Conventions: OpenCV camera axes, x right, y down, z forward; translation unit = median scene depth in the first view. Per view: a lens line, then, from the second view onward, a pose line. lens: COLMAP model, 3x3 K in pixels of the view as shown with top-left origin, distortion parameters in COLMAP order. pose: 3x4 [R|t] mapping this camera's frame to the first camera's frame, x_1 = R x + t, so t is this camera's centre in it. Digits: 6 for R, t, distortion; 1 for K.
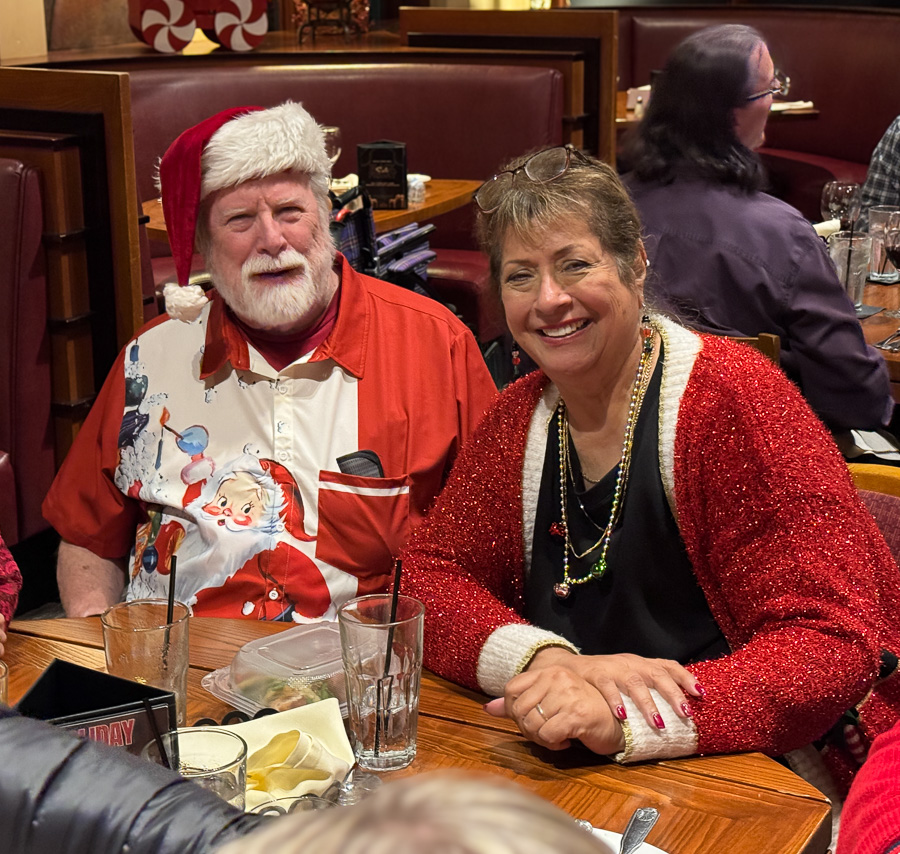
lens RADIAL K [[1830.2, 0, 461.8], [0, 1830.2, 383.2], [0, 0, 1]] dist [0.424409, -3.306914]
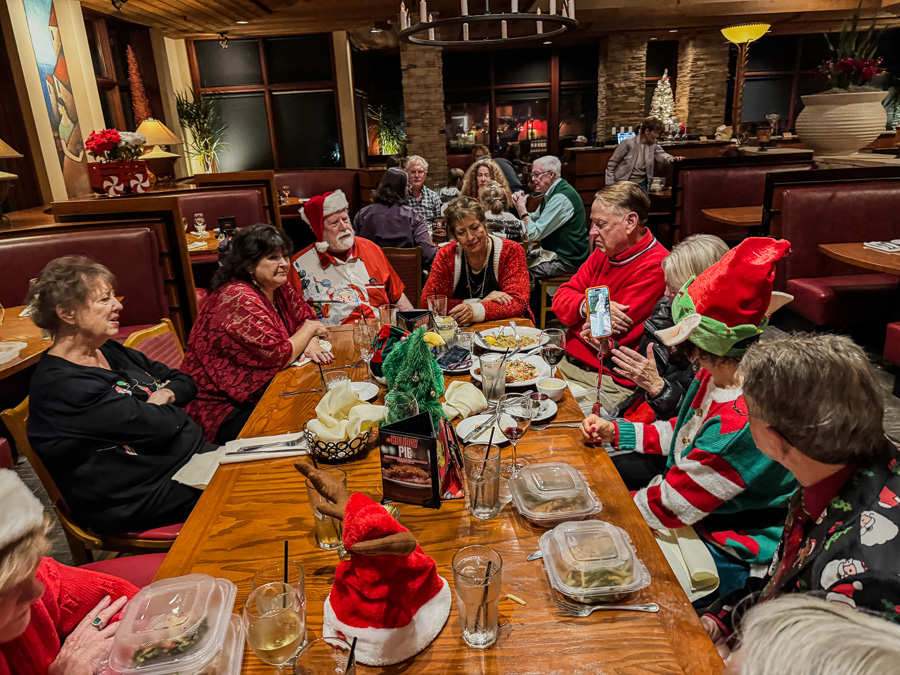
lens RADIAL K [[637.7, 0, 450.0], [0, 637.7, 337.5], [0, 0, 1]] dist [0.062981, -0.074133]
pose [[0.875653, -0.180772, 0.447831, -0.552532], [0.154485, 0.983427, 0.094904, 0.058072], [-0.457565, -0.013920, 0.889067, -0.300790]]
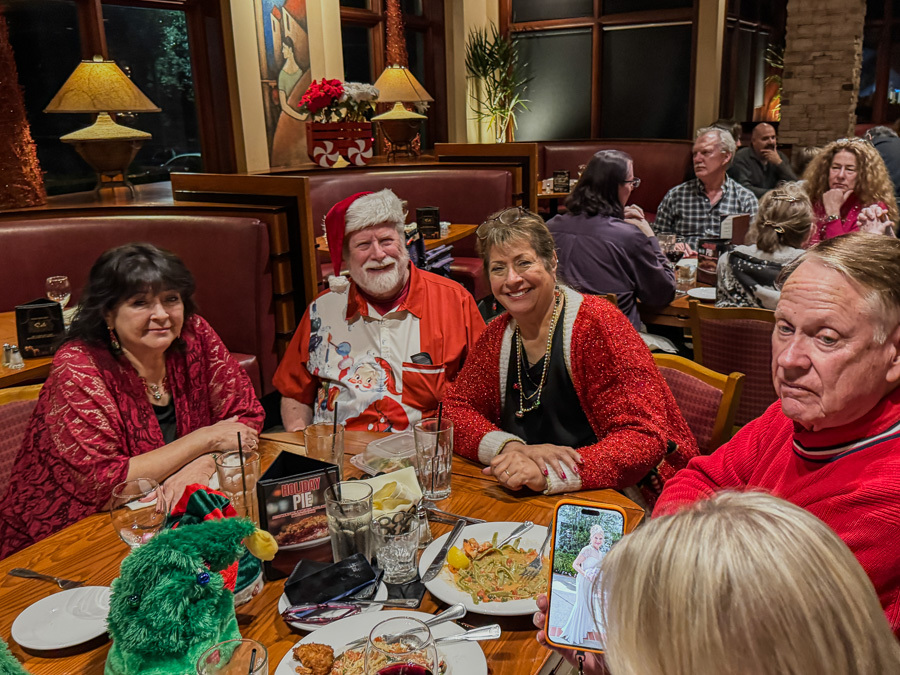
lens RADIAL K [[888.4, 0, 450.0], [0, 888.4, 337.5], [0, 0, 1]] dist [0.146505, -0.332971]
pose [[0.999802, -0.016278, -0.011428, -0.009930], [0.016463, 0.999731, 0.016362, 0.003340], [0.011158, -0.016547, 0.999801, -0.032569]]
